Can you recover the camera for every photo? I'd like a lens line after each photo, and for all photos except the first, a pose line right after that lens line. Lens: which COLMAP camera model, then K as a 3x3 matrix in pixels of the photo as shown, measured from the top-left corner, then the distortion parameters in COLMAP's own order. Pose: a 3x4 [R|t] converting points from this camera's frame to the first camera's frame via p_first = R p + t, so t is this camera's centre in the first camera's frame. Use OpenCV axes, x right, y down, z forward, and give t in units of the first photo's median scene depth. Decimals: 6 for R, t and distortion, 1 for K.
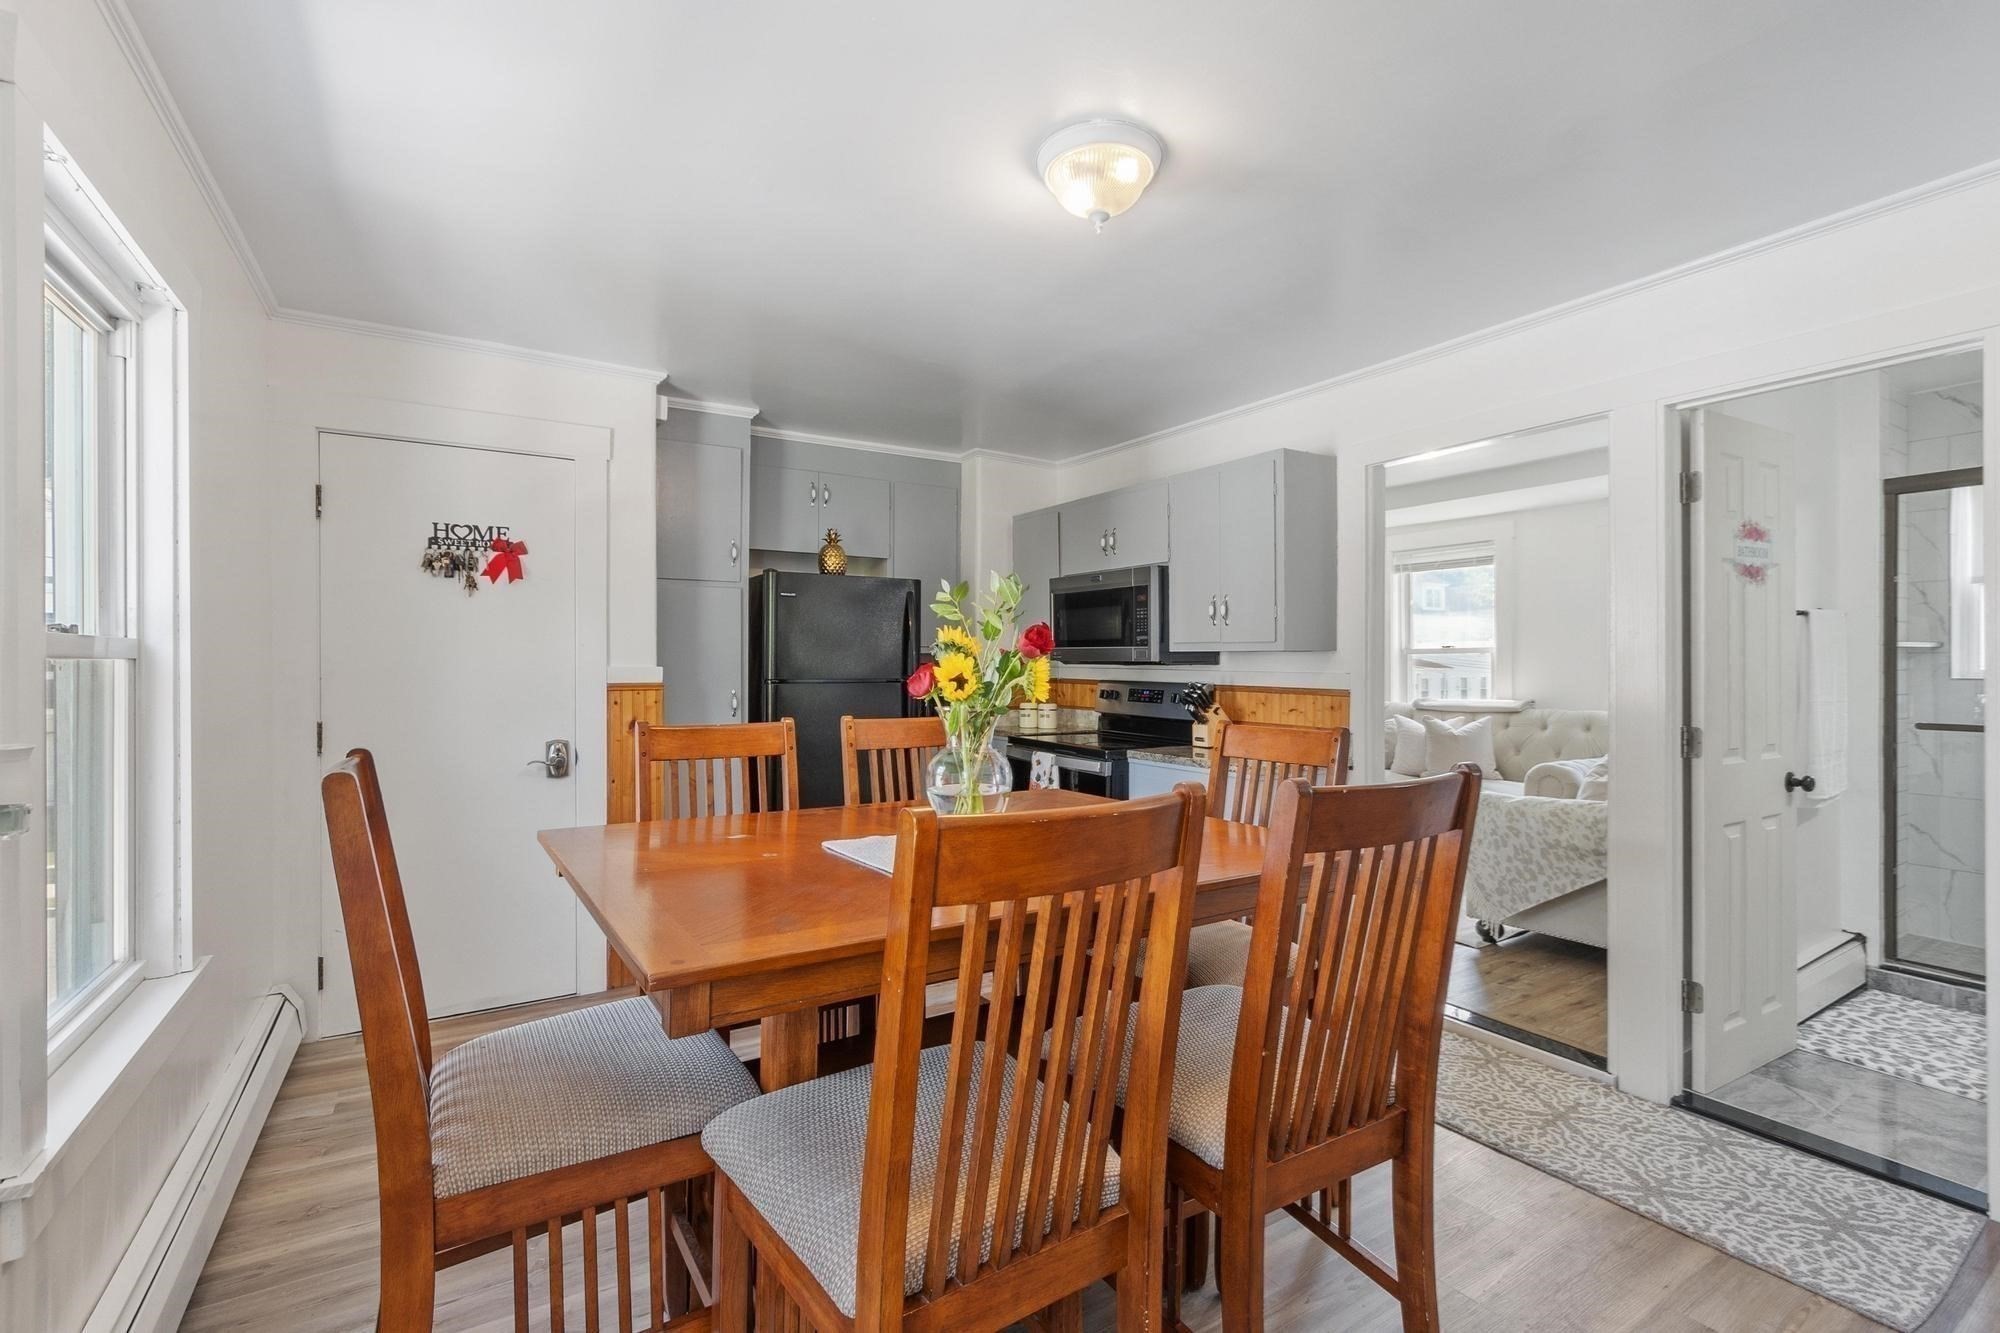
lens RADIAL K [[879.2, 0, 989.7], [0, 879.2, 661.2], [0, 0, 1]] dist [0.001517, -0.000296]
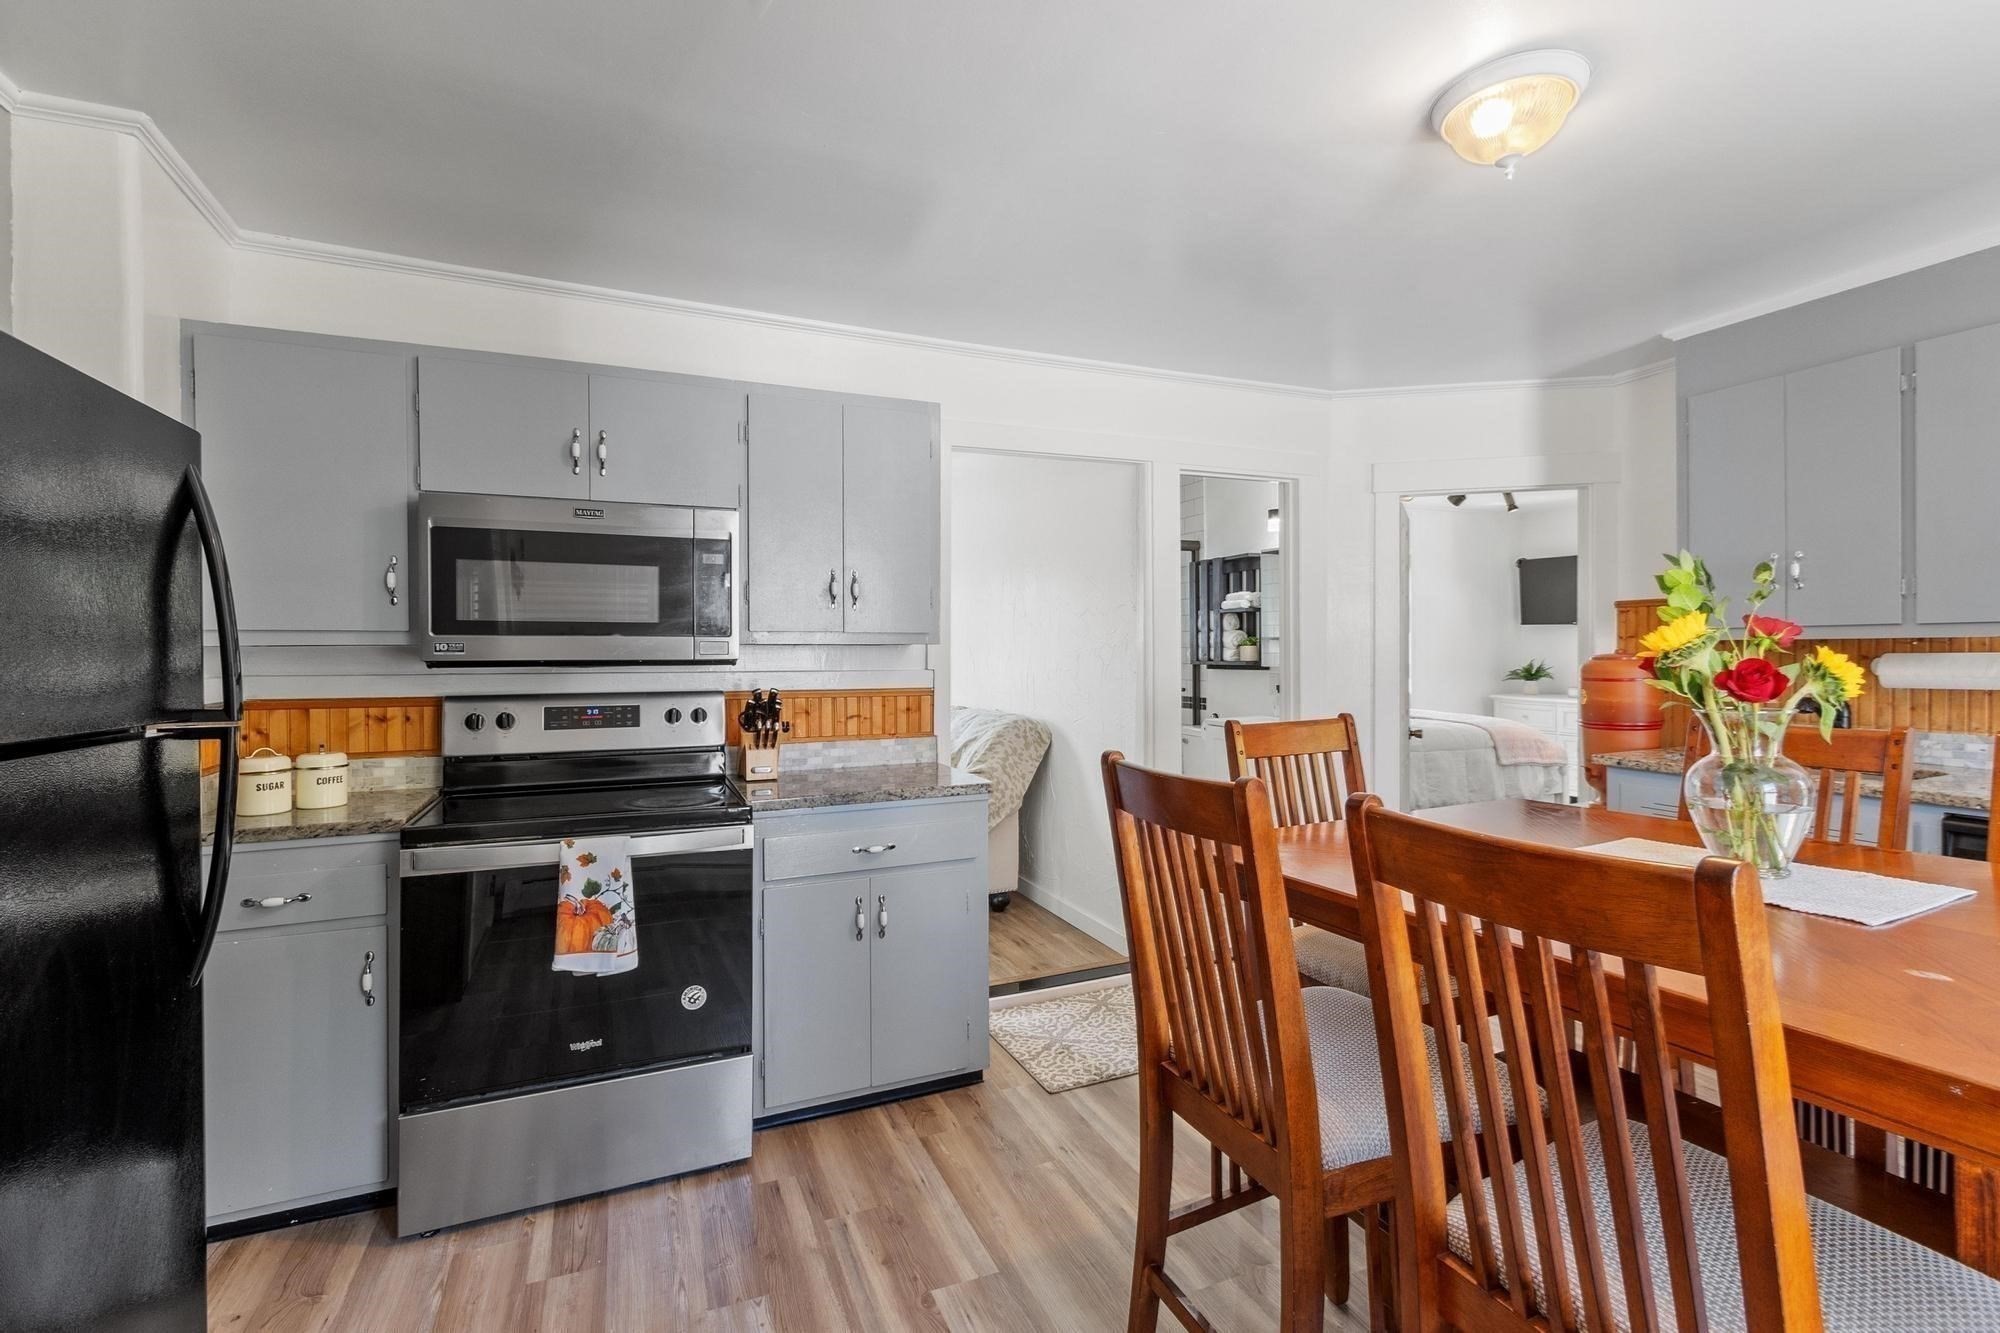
lens RADIAL K [[879.2, 0, 989.7], [0, 879.2, 661.2], [0, 0, 1]] dist [0.001517, -0.000296]
pose [[0.149268, -0.011658, 0.988728, -0.403246], [0.007946, 0.999912, 0.010590, -0.003533], [-0.988765, 0.006276, 0.149348, 0.676689]]
